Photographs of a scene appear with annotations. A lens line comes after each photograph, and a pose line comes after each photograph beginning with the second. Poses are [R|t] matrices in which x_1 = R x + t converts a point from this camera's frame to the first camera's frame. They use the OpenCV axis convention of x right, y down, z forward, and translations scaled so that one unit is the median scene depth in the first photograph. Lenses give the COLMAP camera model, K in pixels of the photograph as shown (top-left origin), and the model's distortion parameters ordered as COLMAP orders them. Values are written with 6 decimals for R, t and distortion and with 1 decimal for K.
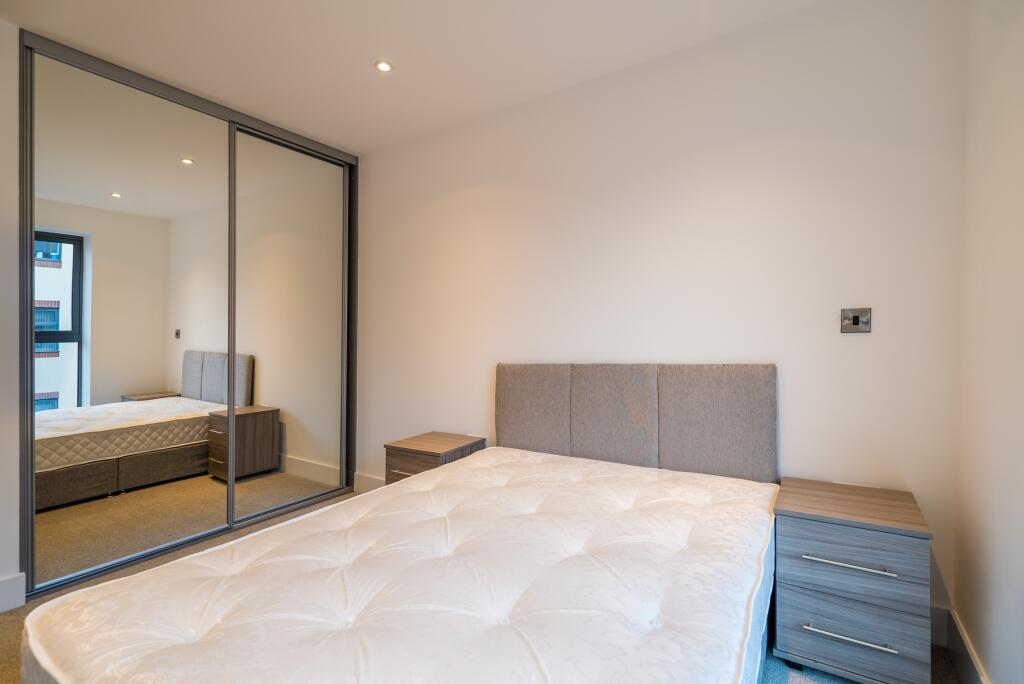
lens RADIAL K [[465.6, 0, 512.0], [0, 465.6, 342.0], [0, 0, 1]] dist [-0.000141, -0.000022]
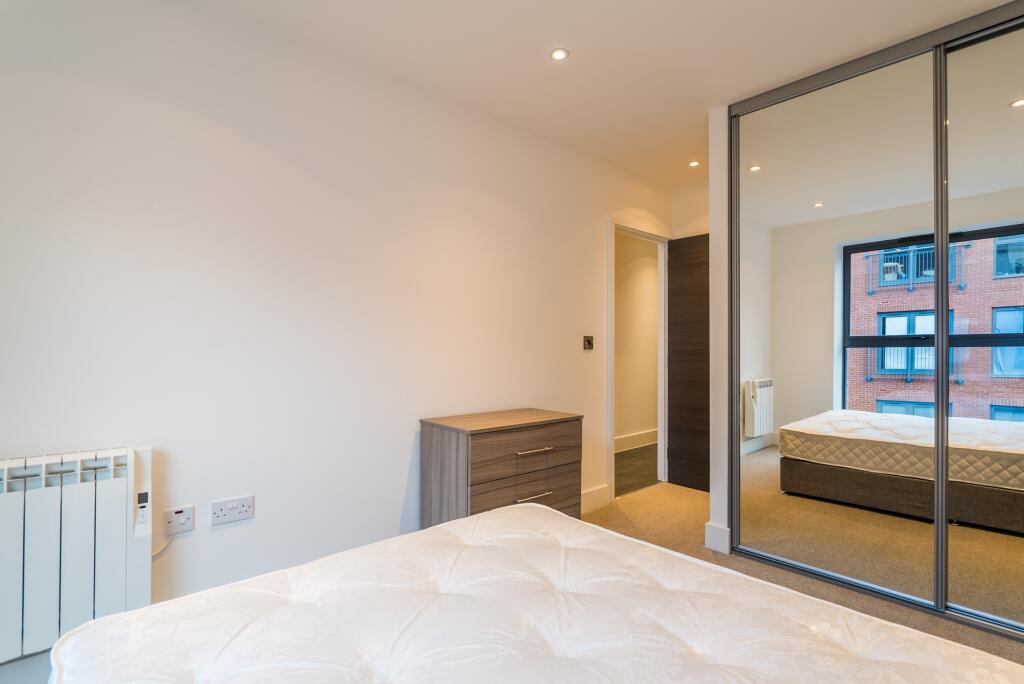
lens RADIAL K [[505.3, 0, 510.6], [0, 505.3, 318.1], [0, 0, 1]] dist [-0.028124, -0.000477]
pose [[-0.251688, -0.058985, -0.966009, 0.306701], [0.000724, 0.998129, -0.061135, 0.003691], [0.967808, -0.016086, -0.251175, 0.557194]]
